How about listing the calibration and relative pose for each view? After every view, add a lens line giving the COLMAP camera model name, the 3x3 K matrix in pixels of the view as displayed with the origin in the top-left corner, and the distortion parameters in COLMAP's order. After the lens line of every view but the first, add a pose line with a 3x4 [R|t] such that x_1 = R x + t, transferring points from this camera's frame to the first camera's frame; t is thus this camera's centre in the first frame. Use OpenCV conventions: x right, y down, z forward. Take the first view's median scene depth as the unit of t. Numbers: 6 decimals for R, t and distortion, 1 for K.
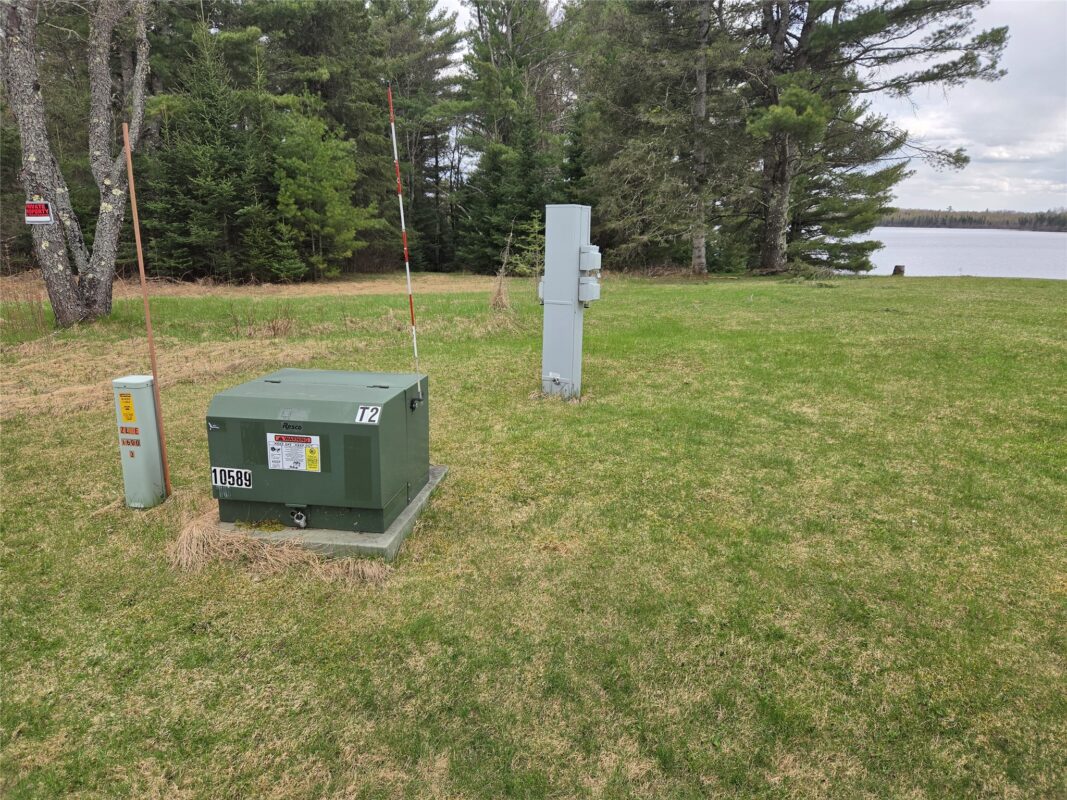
lens RADIAL K [[716.6, 0, 540.3], [0, 716.6, 393.8], [0, 0, 1]] dist [0.056150, -0.025282]
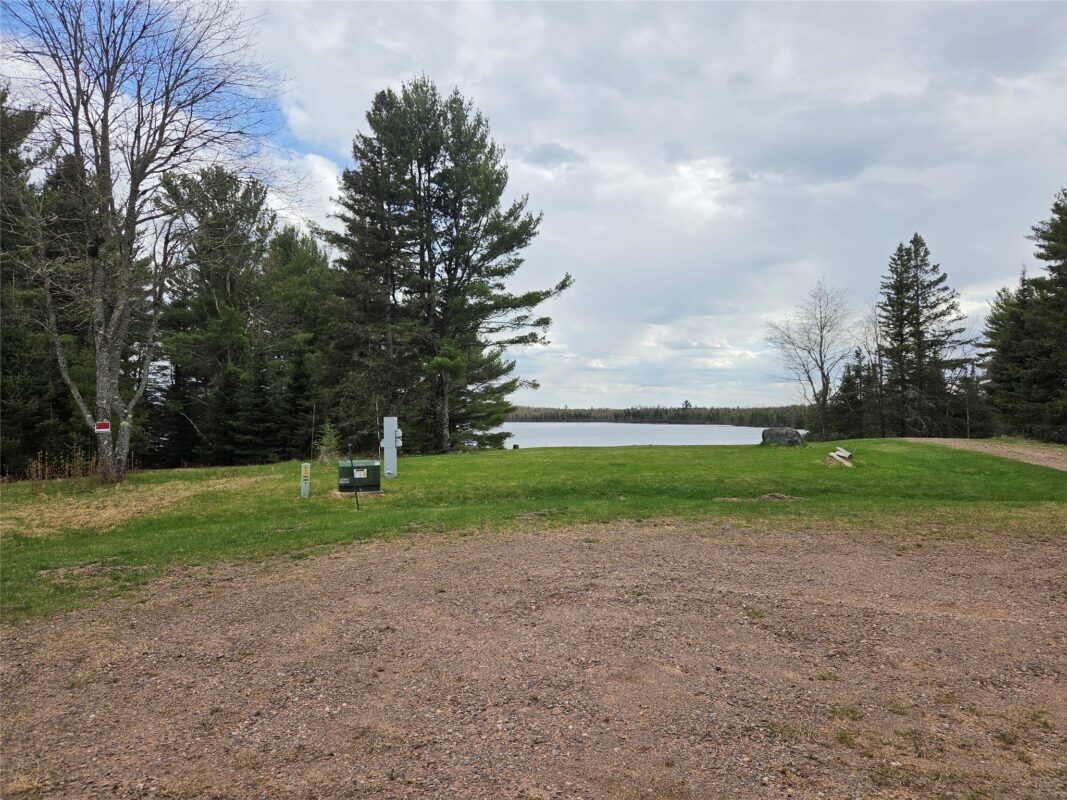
lens RADIAL K [[716.6, 0, 534.4], [0, 716.6, 381.8], [0, 0, 1]] dist [0.056150, -0.025282]
pose [[0.900117, -0.002594, 0.435641, -0.181143], [0.126545, 0.958422, -0.255759, 0.112724], [-0.416864, 0.285342, 0.863020, -0.478620]]
